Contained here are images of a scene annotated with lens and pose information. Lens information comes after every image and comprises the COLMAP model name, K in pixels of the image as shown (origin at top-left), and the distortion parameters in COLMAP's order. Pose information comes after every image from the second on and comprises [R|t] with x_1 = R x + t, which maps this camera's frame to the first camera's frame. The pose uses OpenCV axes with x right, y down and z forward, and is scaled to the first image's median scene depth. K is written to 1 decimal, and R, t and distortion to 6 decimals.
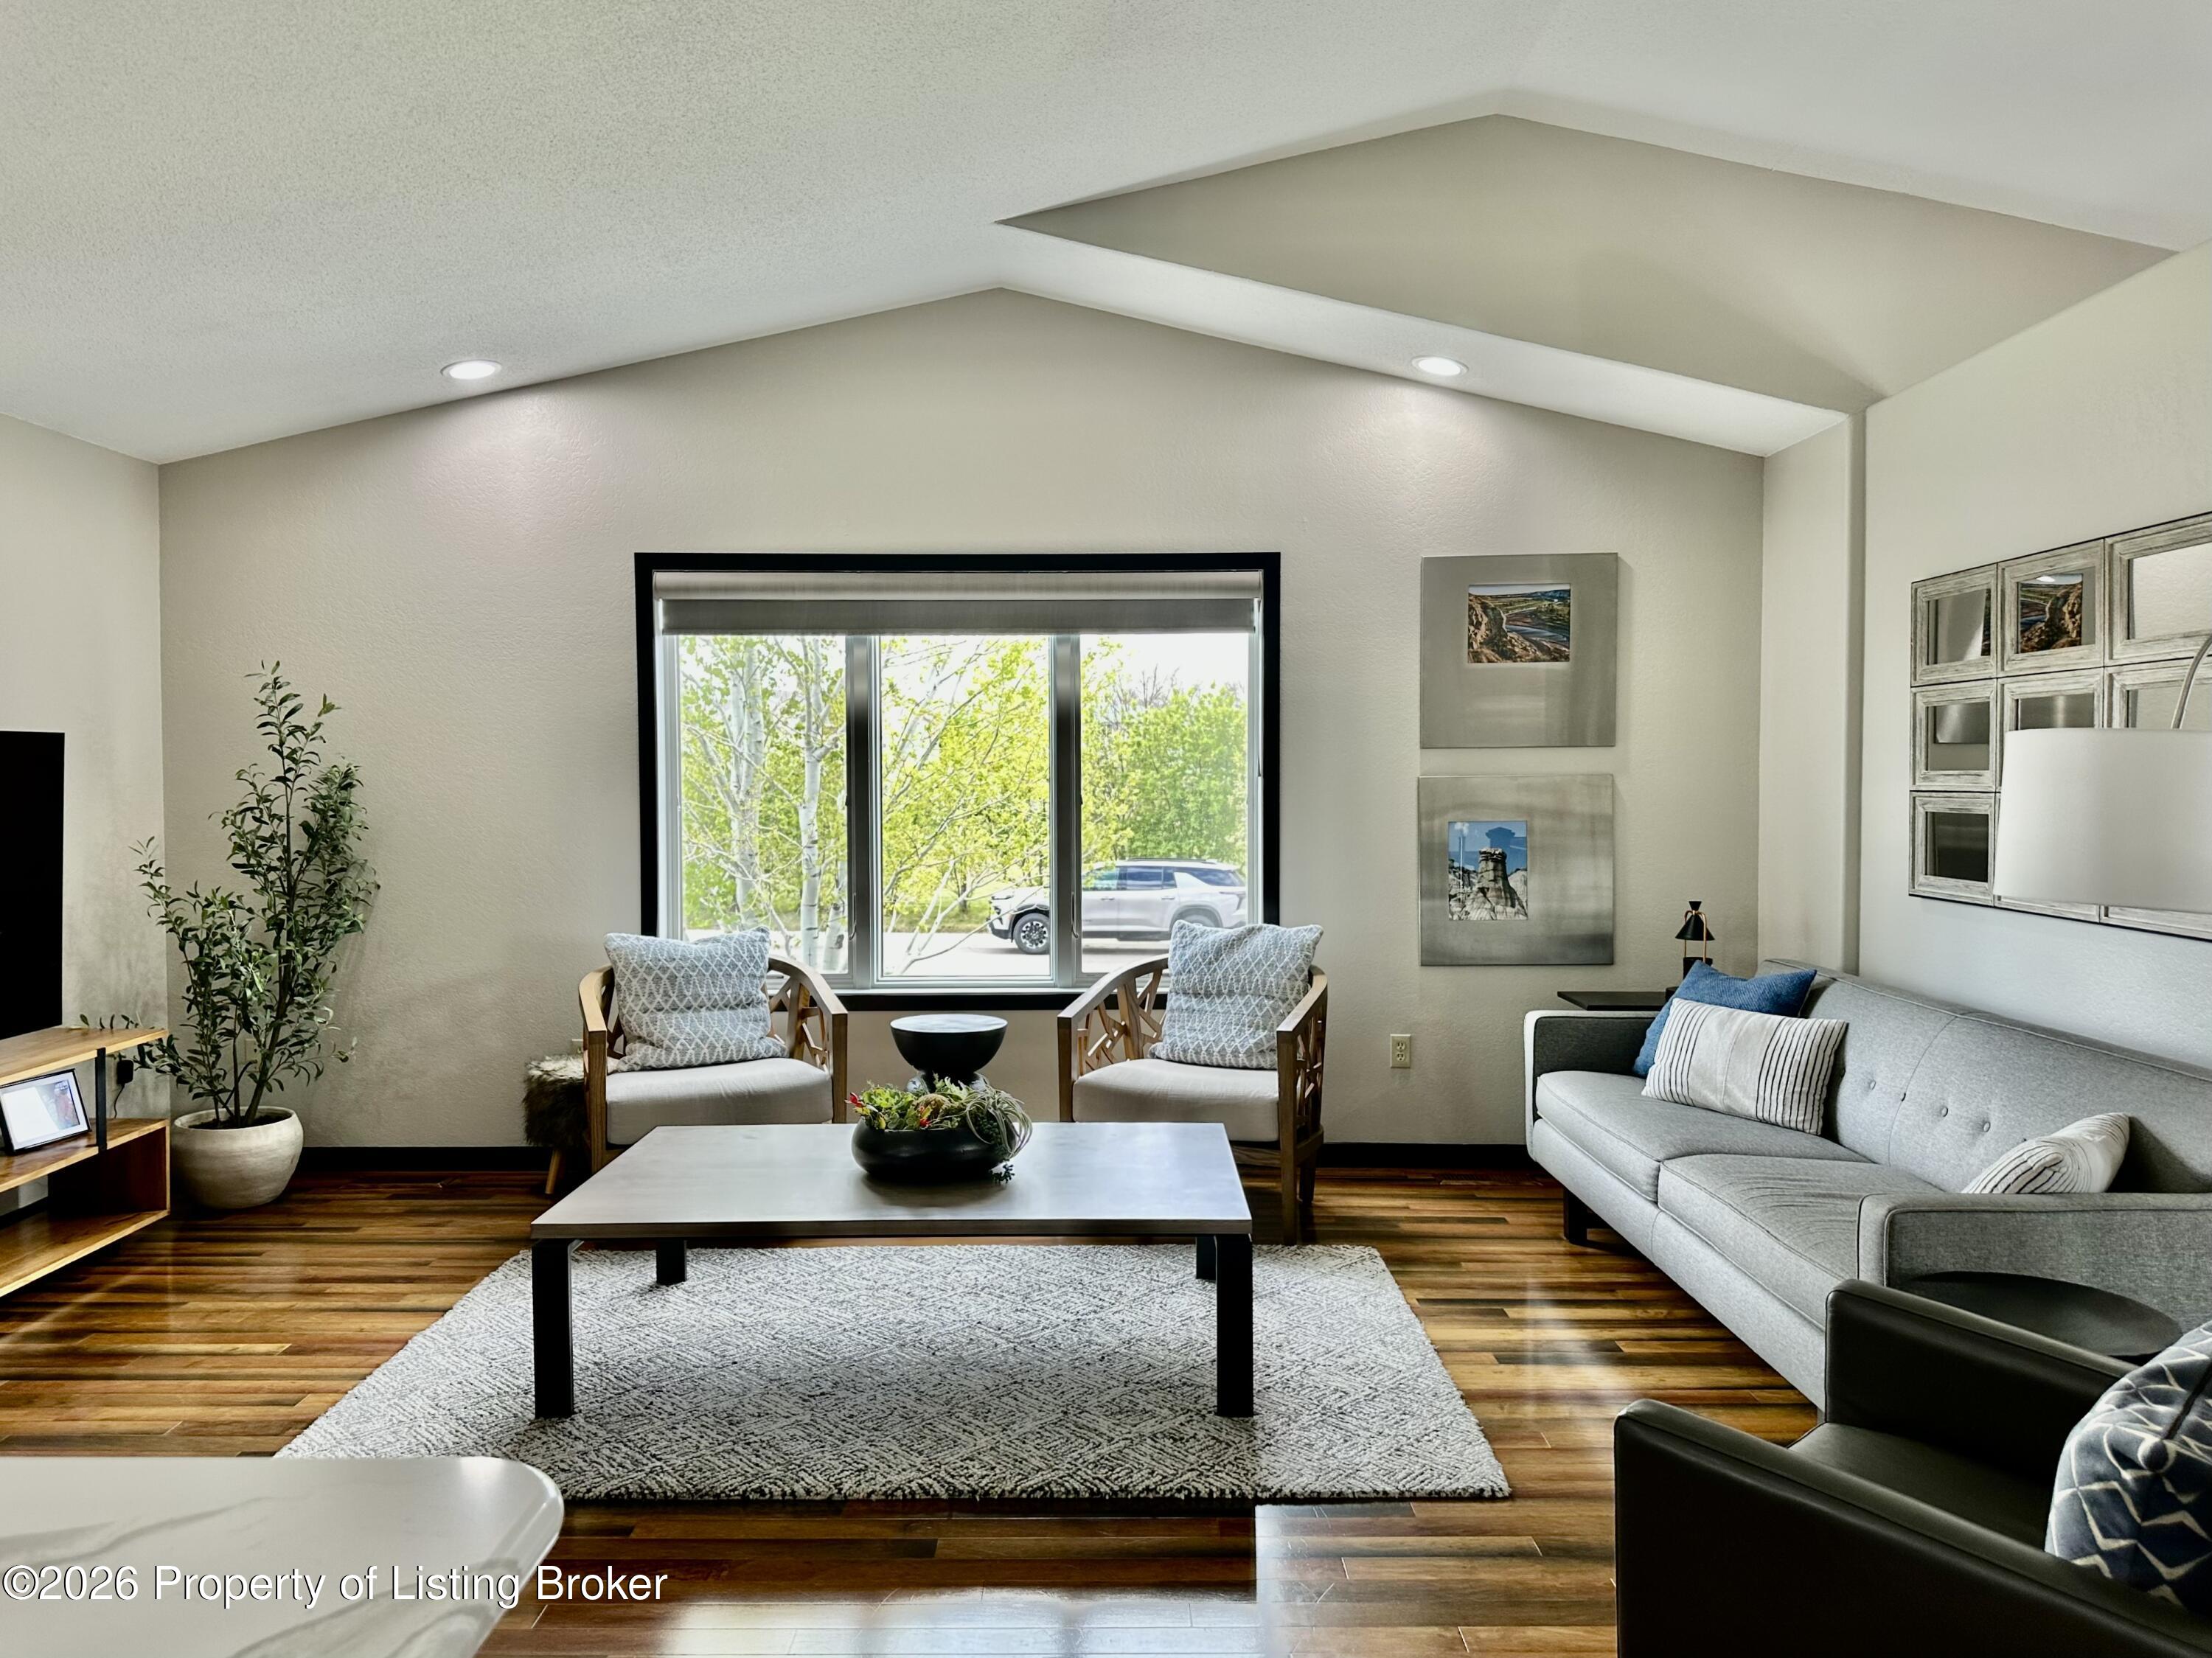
lens RADIAL K [[1619.1, 0, 1076.6], [0, 1619.1, 834.0], [0, 0, 1]] dist [0.196015, -0.351899]
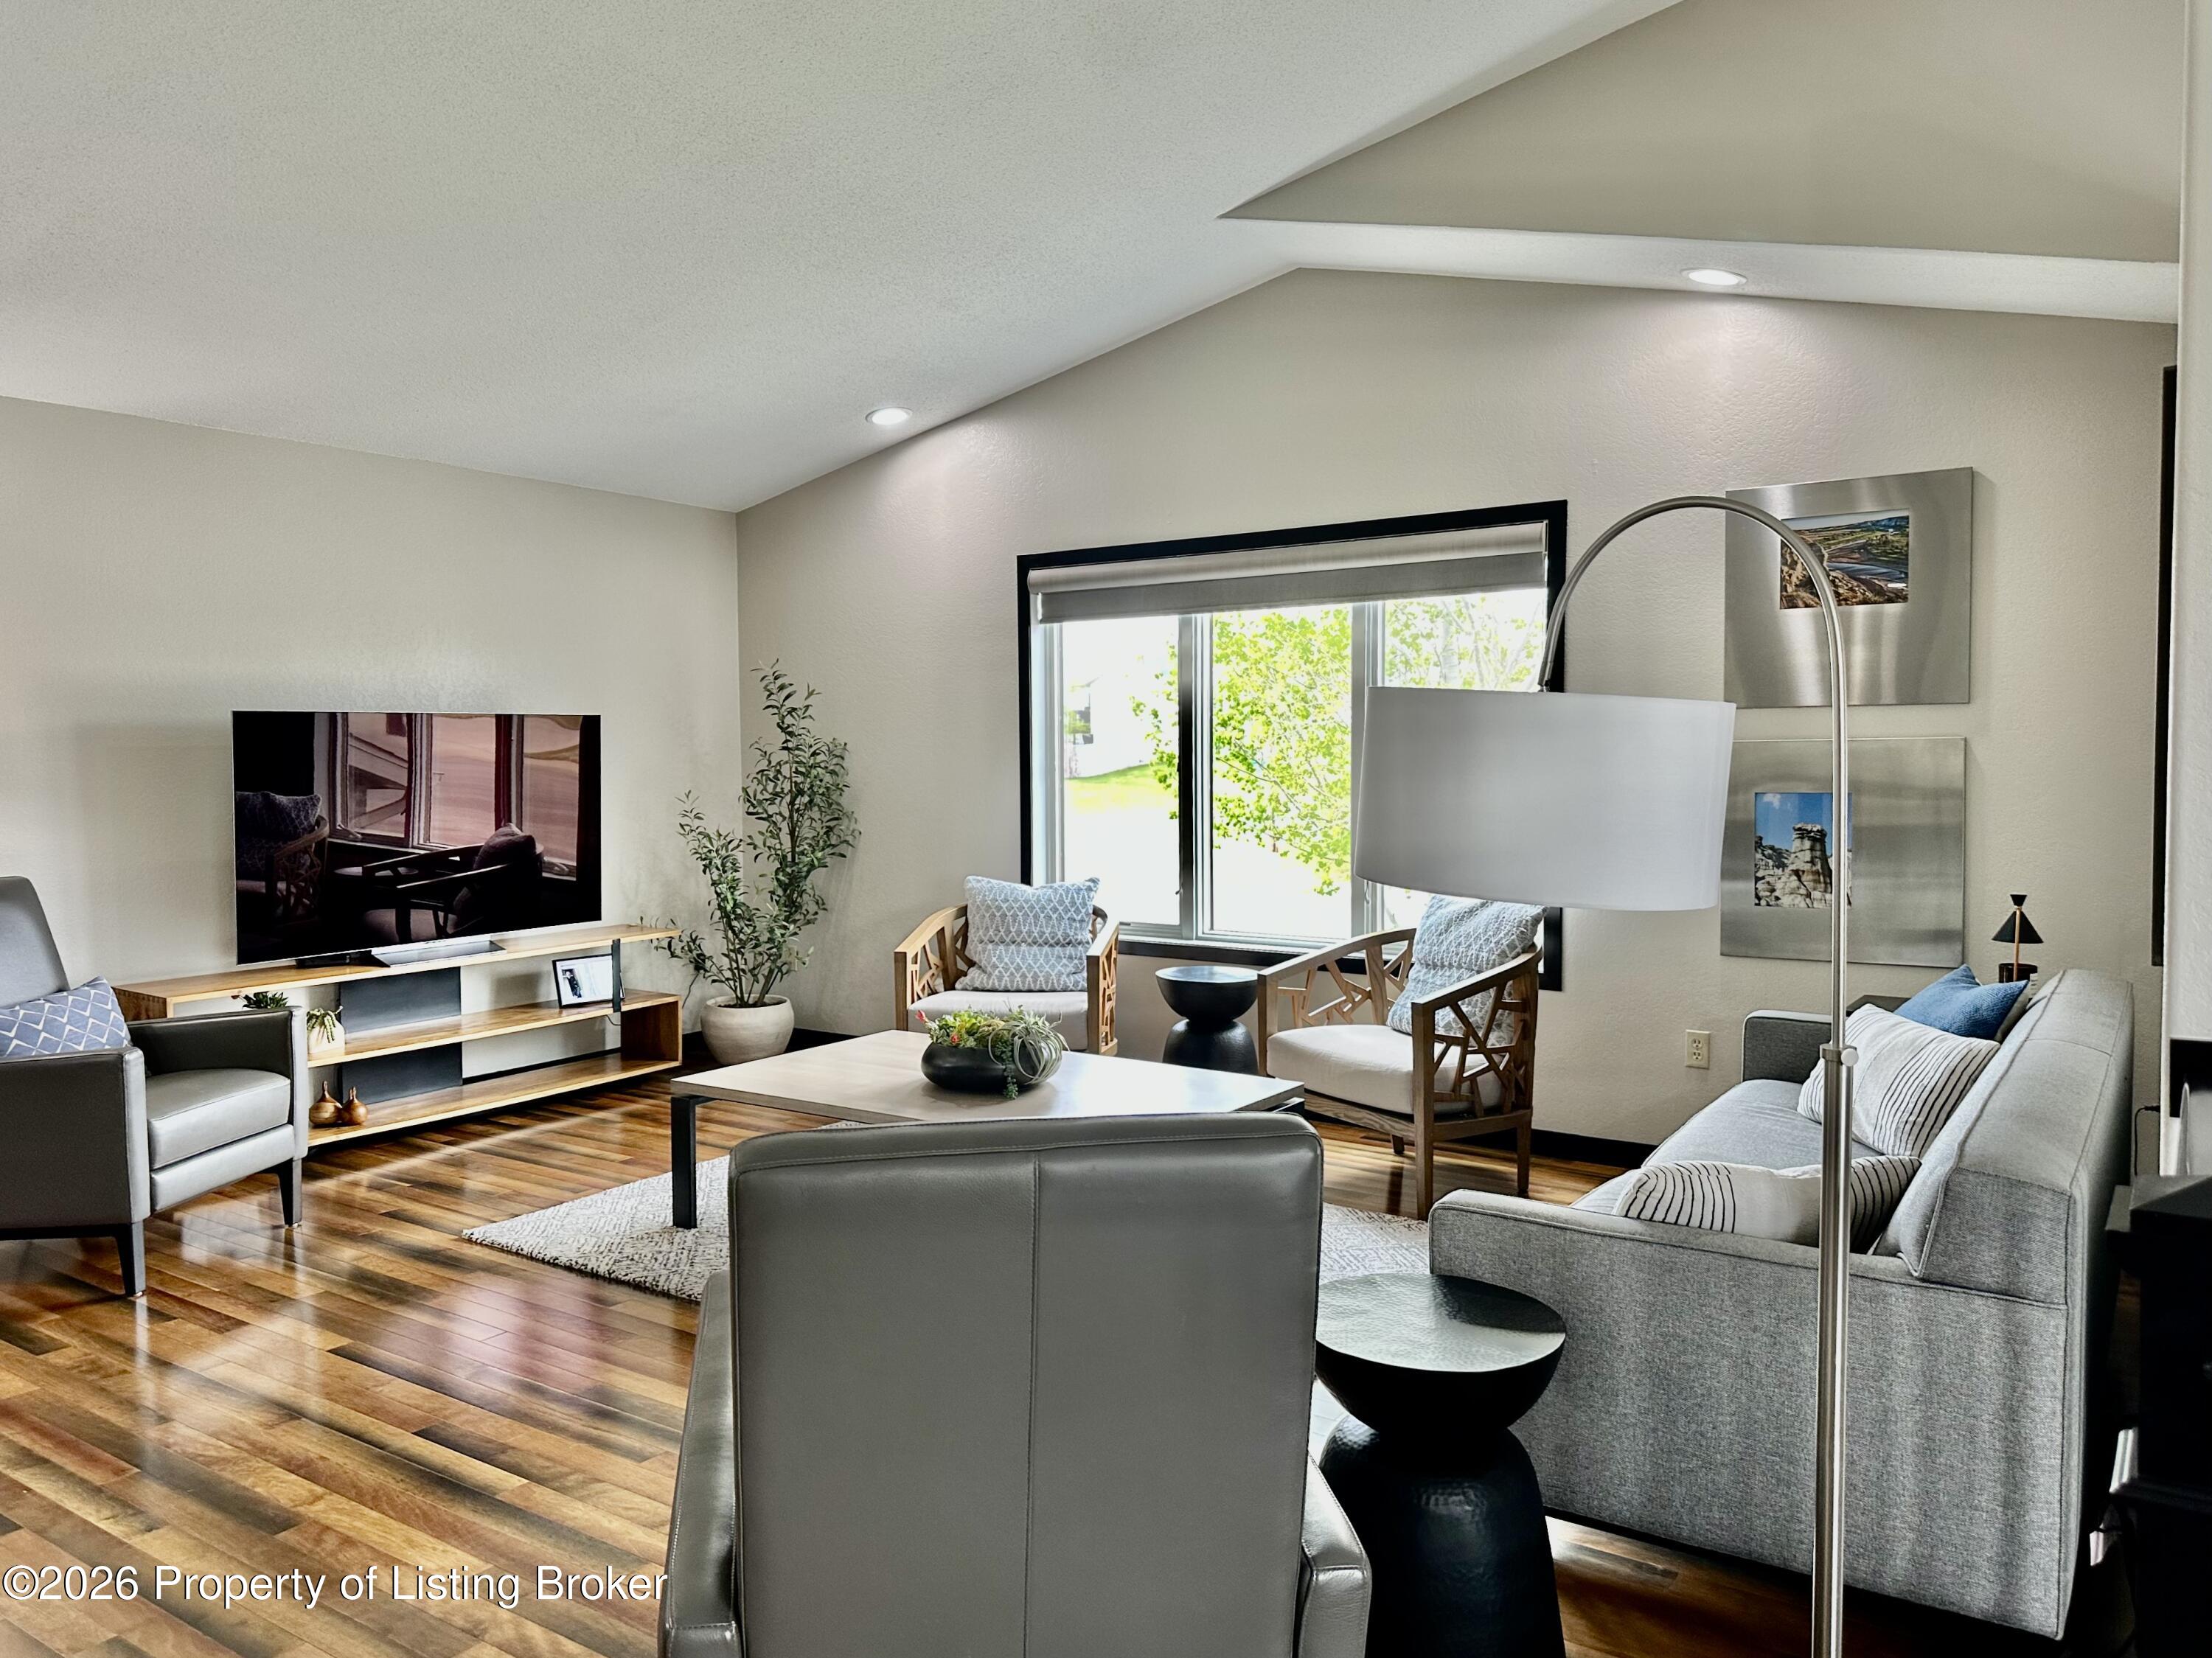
lens RADIAL K [[1619.1, 0, 1076.6], [0, 1619.1, 834.0], [0, 0, 1]] dist [0.196015, -0.351899]
pose [[0.818867, 0.028478, -0.573277, 0.440471], [-0.017835, 0.999549, 0.024178, -0.000482], [0.573706, -0.009575, 0.819005, 0.068708]]
